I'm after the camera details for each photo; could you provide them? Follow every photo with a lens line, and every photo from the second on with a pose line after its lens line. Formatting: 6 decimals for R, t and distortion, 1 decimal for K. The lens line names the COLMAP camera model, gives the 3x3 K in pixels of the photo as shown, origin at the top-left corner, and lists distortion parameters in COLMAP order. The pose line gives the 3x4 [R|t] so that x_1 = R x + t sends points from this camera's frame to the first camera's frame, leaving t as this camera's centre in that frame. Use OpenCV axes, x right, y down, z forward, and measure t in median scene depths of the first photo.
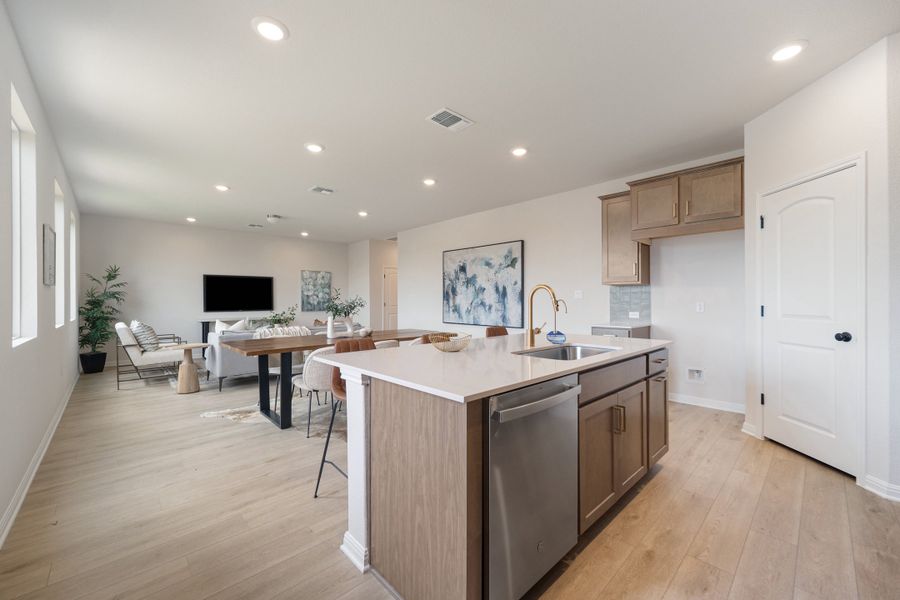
lens RADIAL K [[360.6, 0, 453.6], [0, 360.6, 298.2], [0, 0, 1]] dist [-0.003670, -0.000036]
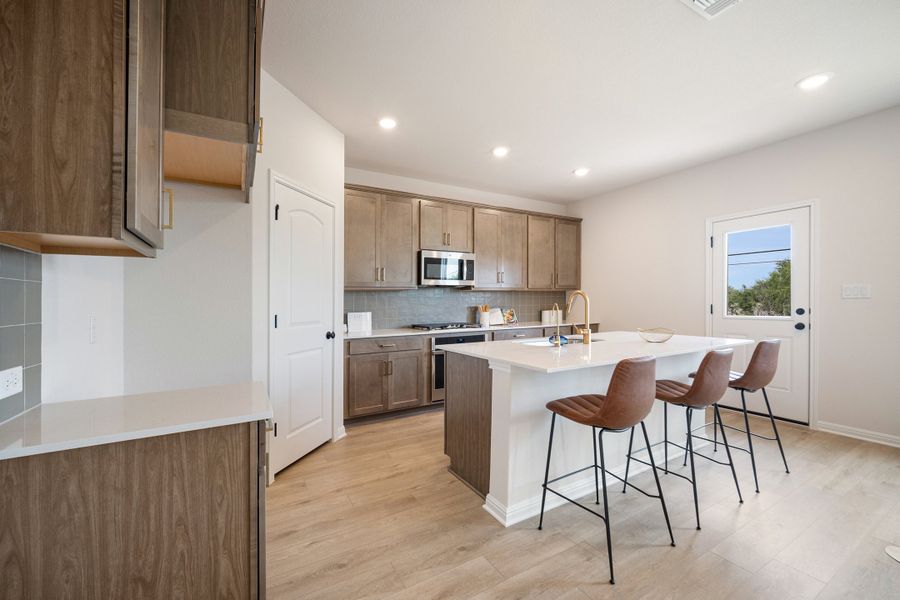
lens RADIAL K [[360.6, 0, 454.8], [0, 360.6, 294.2], [0, 0, 1]] dist [-0.003670, -0.000036]
pose [[-0.977234, 0.022050, 0.211017, 0.136634], [0.015290, 0.999318, -0.033614, 0.004582], [-0.211614, -0.029622, -0.976904, 0.822504]]
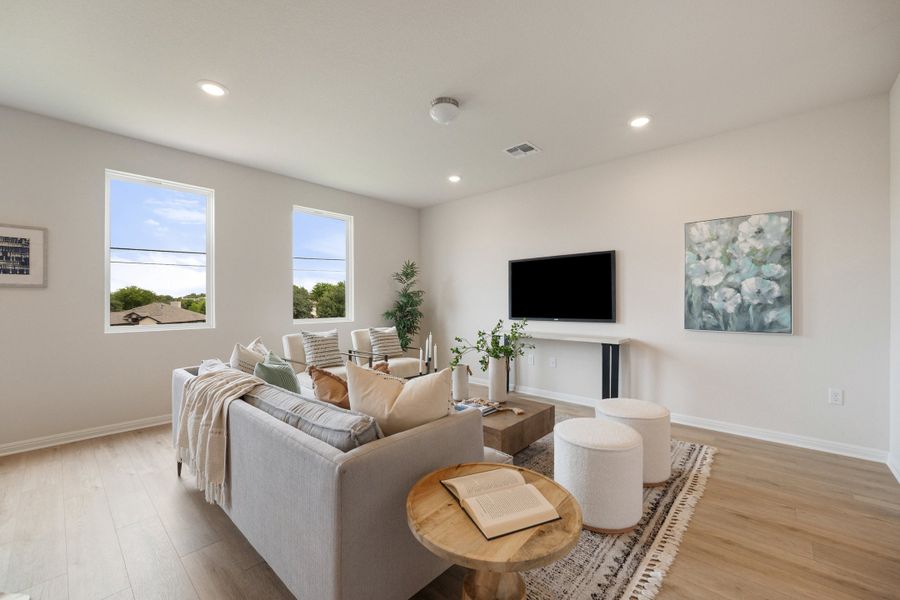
lens RADIAL K [[360.6, 0, 451.5], [0, 360.6, 299.2], [0, 0, 1]] dist [-0.003670, -0.000036]
pose [[0.066405, -0.004382, -0.997783, -0.068675], [0.008509, 0.999956, -0.003825, 0.005789], [0.997756, -0.008236, 0.066439, 1.037711]]
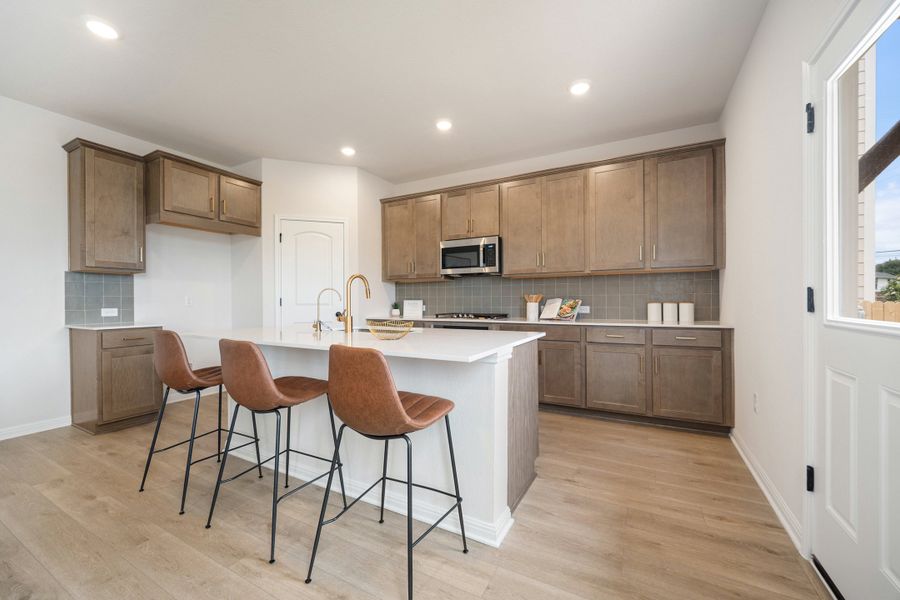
lens RADIAL K [[360.6, 0, 449.6], [0, 360.6, 302.2], [0, 0, 1]] dist [-0.003670, -0.000036]
pose [[-0.310367, -0.002599, 0.950613, -0.327015], [-0.003657, 0.999992, 0.001540, 0.015913], [-0.950610, -0.002998, -0.310375, 0.396844]]
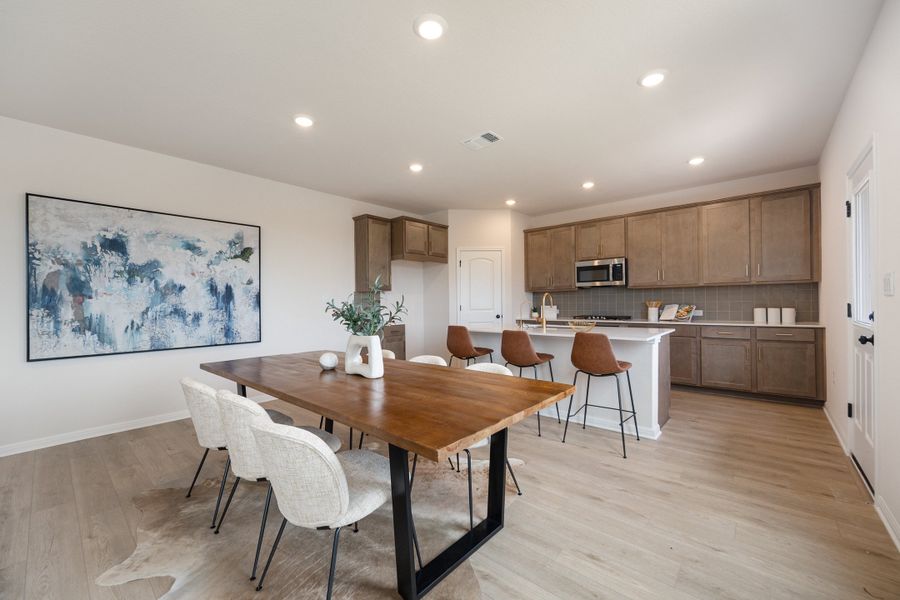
lens RADIAL K [[360.6, 0, 448.4], [0, 360.6, 304.0], [0, 0, 1]] dist [-0.003670, -0.000036]
pose [[-0.089404, -0.005792, 0.995979, -0.556023], [0.005553, 0.999965, 0.006313, 0.000900], [-0.995980, 0.006095, -0.089368, 0.607280]]
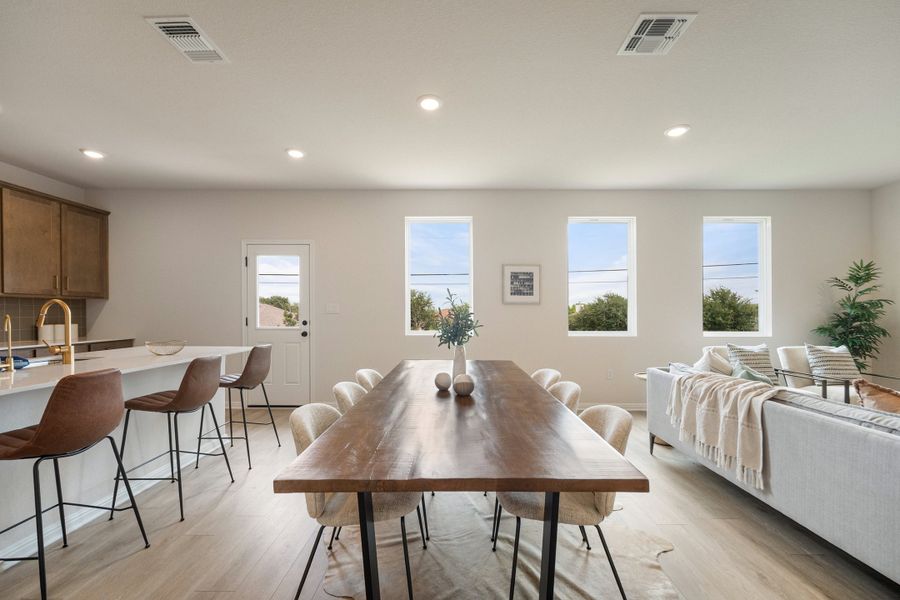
lens RADIAL K [[360.6, 0, 469.9], [0, 360.6, 314.1], [0, 0, 1]] dist [-0.003670, -0.000036]
pose [[-0.689043, 0.002266, -0.724717, 0.040836], [0.004656, 0.999988, -0.001301, 0.004863], [0.724705, -0.004271, -0.689046, 0.925555]]
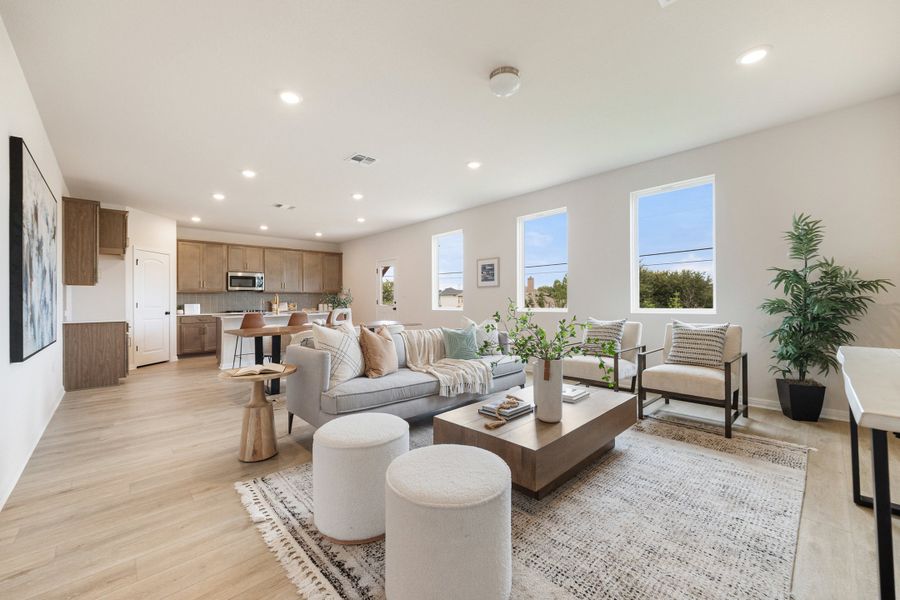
lens RADIAL K [[360.6, 0, 457.7], [0, 360.6, 297.5], [0, 0, 1]] dist [-0.003670, -0.000036]
pose [[-0.999806, 0.015164, -0.012609, -0.460915], [0.015383, 0.999729, -0.017449, 0.026512], [0.012341, -0.017639, -0.999768, 1.482387]]
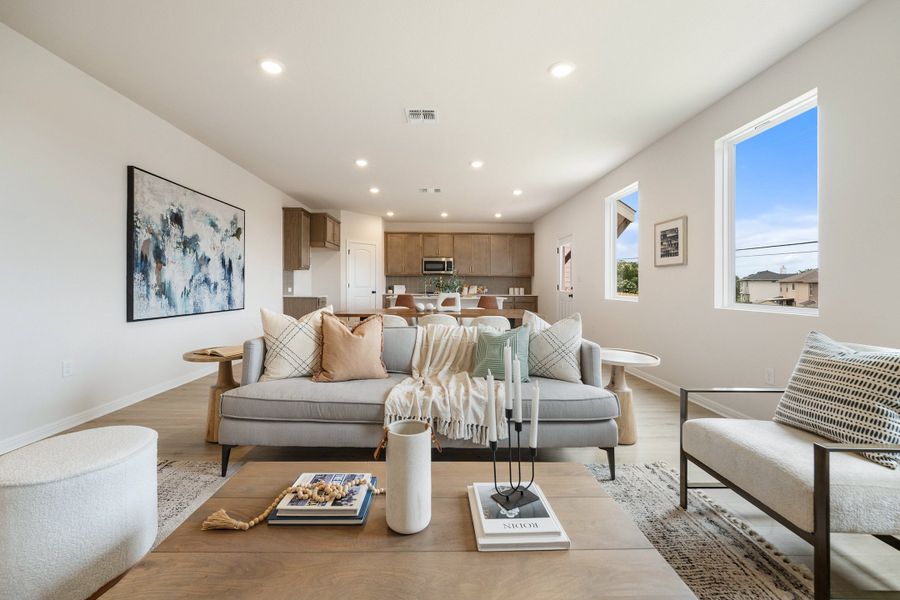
lens RADIAL K [[360.6, 0, 437.6], [0, 360.6, 295.2], [0, 0, 1]] dist [-0.003670, -0.000036]
pose [[-0.716939, -0.022683, 0.696767, -0.707407], [-0.013757, 0.999736, 0.018391, 0.023802], [-0.697000, 0.003600, -0.717062, 1.186434]]
